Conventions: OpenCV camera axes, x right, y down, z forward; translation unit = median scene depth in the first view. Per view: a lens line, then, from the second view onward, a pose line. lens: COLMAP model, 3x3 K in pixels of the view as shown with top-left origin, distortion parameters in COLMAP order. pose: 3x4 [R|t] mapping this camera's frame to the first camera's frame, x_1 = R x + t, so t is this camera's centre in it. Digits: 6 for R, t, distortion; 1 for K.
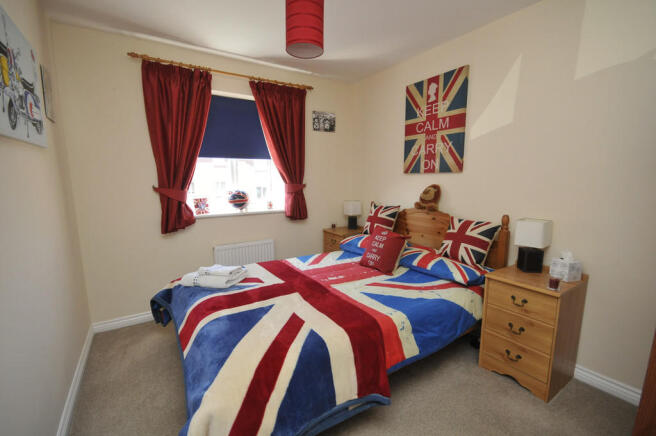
lens RADIAL K [[288.8, 0, 326.2], [0, 288.8, 217.1], [0, 0, 1]] dist [-0.000470, 0.001020]
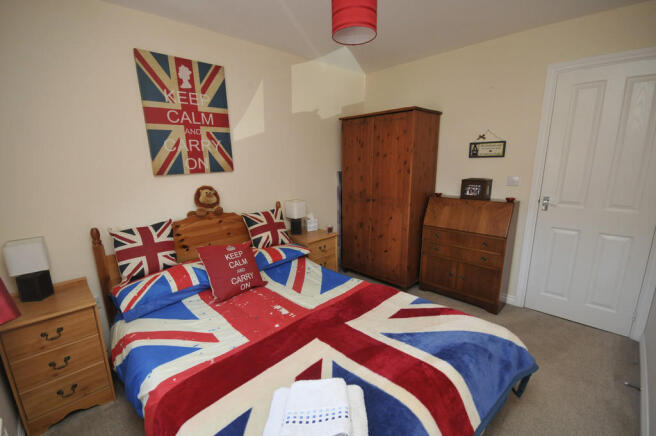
lens RADIAL K [[288.8, 0, 328.1], [0, 288.8, 219.7], [0, 0, 1]] dist [-0.000470, 0.001020]
pose [[-0.217911, -0.199763, 0.955306, -0.605055], [0.155297, 0.959260, 0.236014, -0.168823], [-0.963534, 0.199786, -0.178011, 0.831071]]
